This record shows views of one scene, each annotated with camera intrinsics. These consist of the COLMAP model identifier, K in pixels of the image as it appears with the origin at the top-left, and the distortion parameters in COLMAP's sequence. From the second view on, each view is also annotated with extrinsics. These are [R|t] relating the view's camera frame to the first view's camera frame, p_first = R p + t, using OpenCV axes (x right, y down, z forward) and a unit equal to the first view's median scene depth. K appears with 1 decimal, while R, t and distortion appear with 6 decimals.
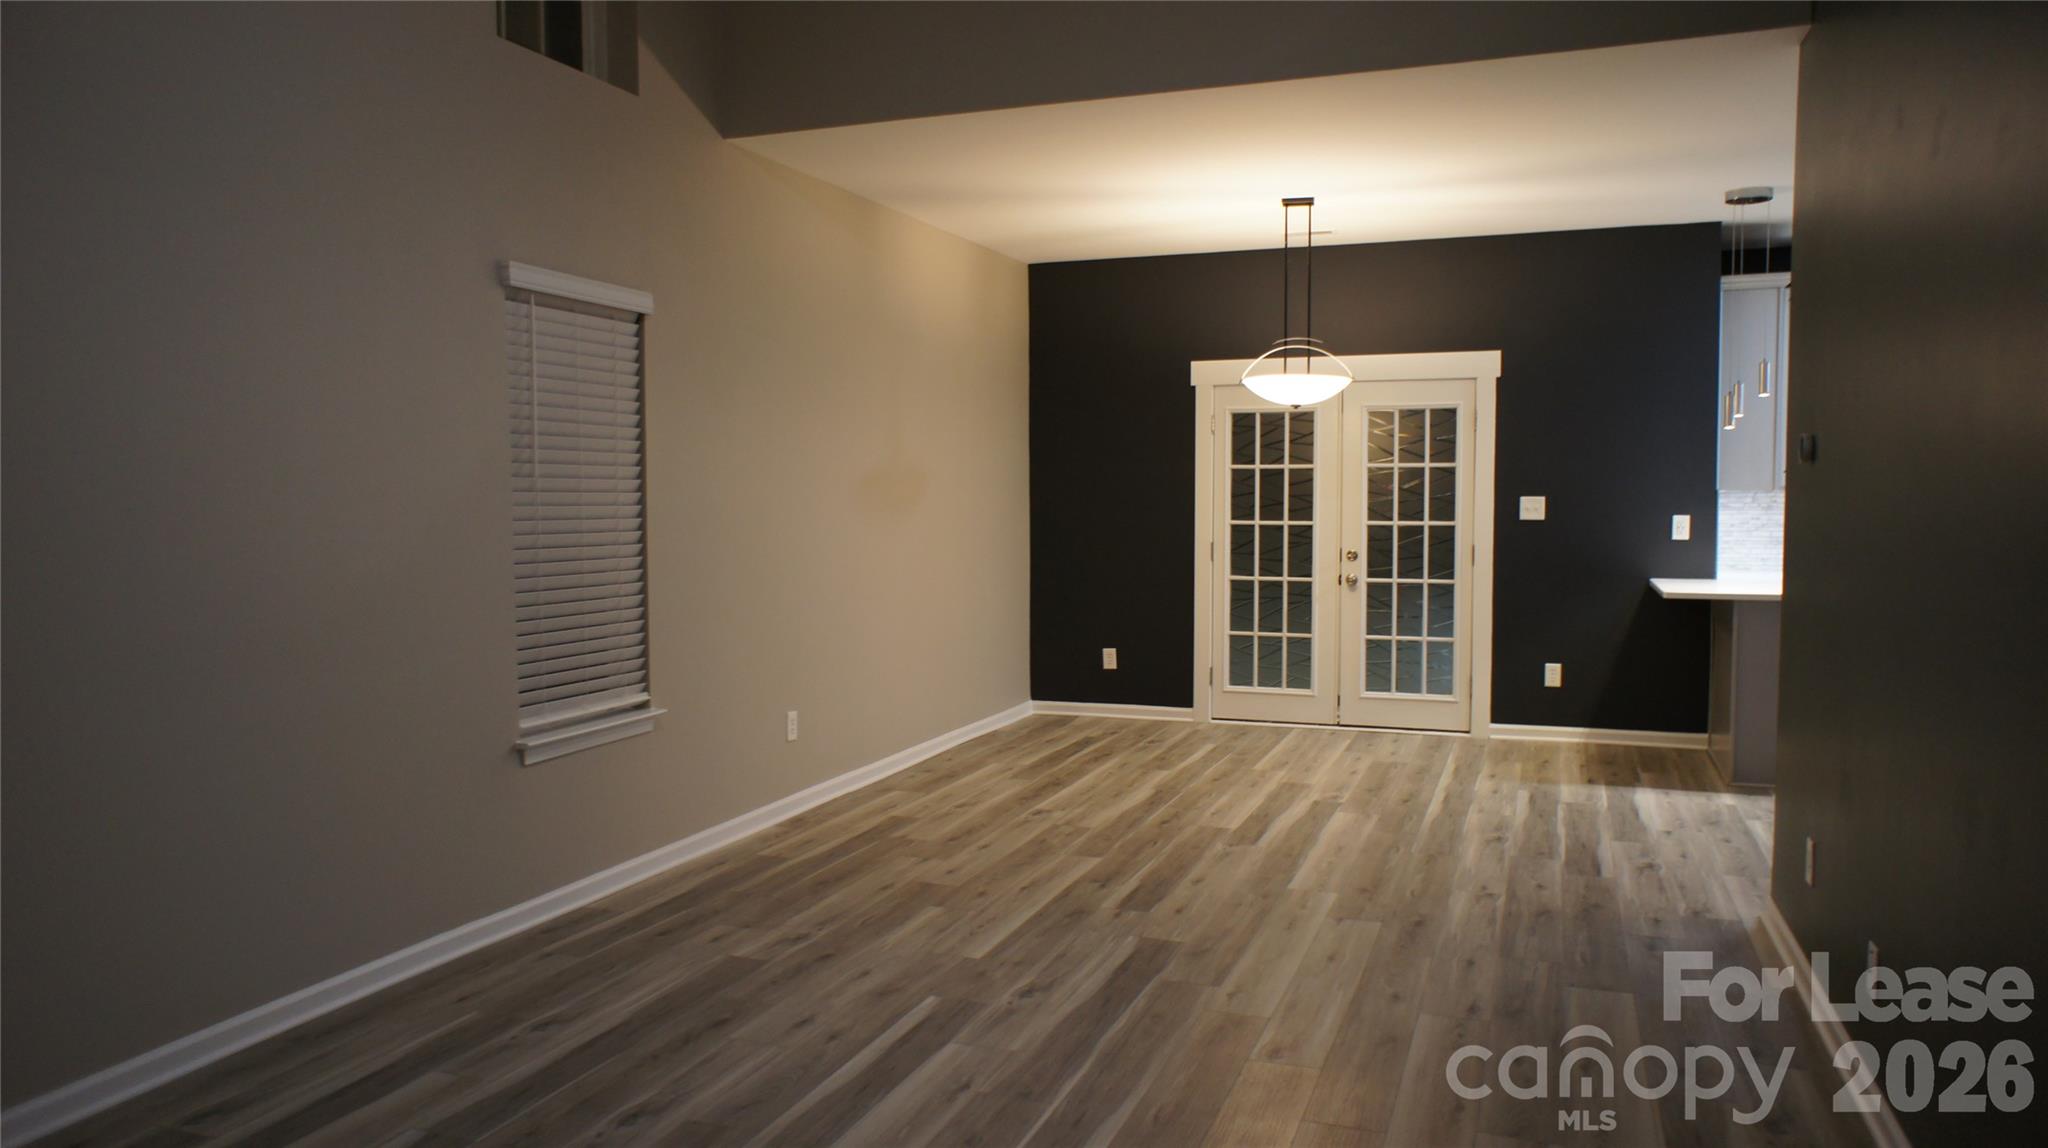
lens RADIAL K [[1385.7, 0, 1024.8], [0, 1385.7, 580.5], [0, 0, 1]] dist [-0.074454, 0.097693]
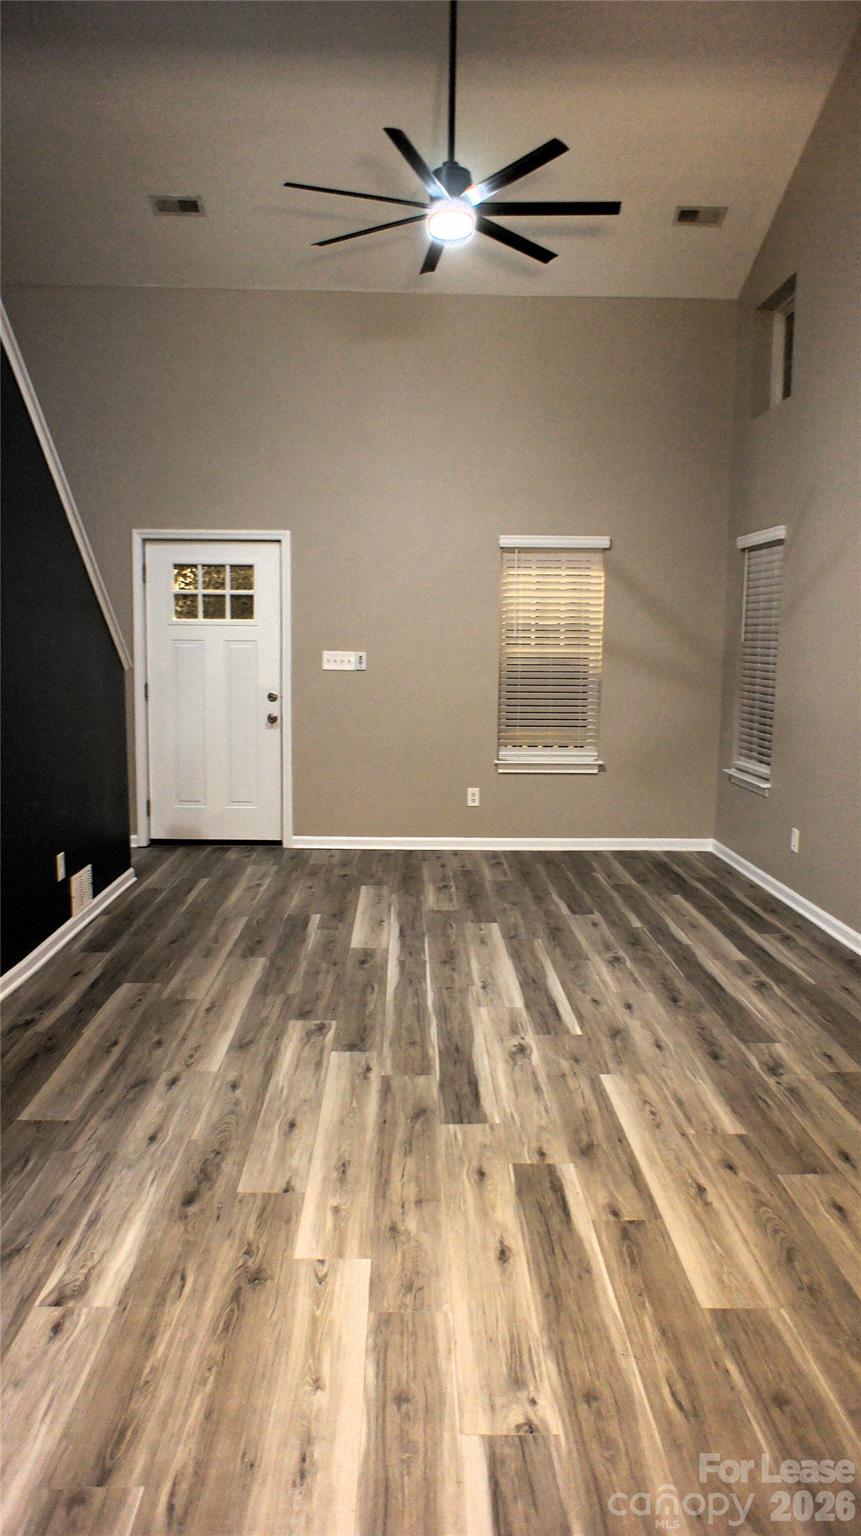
lens RADIAL K [[1039.3, 0, 426.5], [0, 1039.3, 769.9], [0, 0, 1]] dist [-0.074454, 0.097693]
pose [[-0.926808, 0.044101, -0.372938, 0.341741], [-0.028417, 0.981998, 0.186744, -0.104153], [0.374460, 0.183674, -0.908870, 1.425618]]
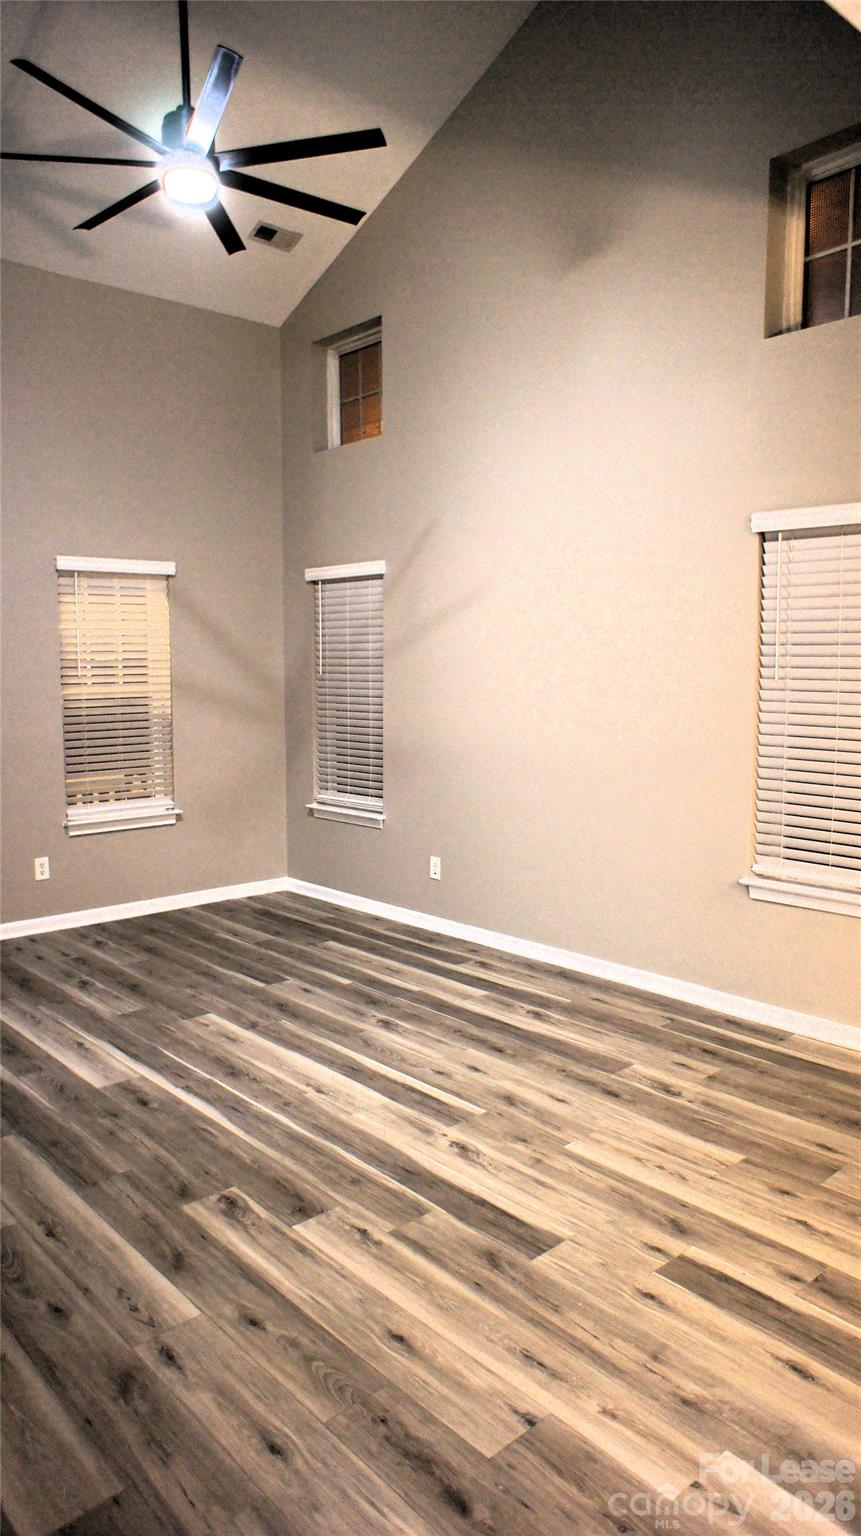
lens RADIAL K [[1039.3, 0, 426.5], [0, 1039.3, 769.9], [0, 0, 1]] dist [-0.074454, 0.097693]
pose [[-0.457459, 0.100976, -0.883479, 0.585478], [-0.049704, 0.989075, 0.138782, -0.099625], [0.887840, 0.107400, -0.447443, 1.052824]]
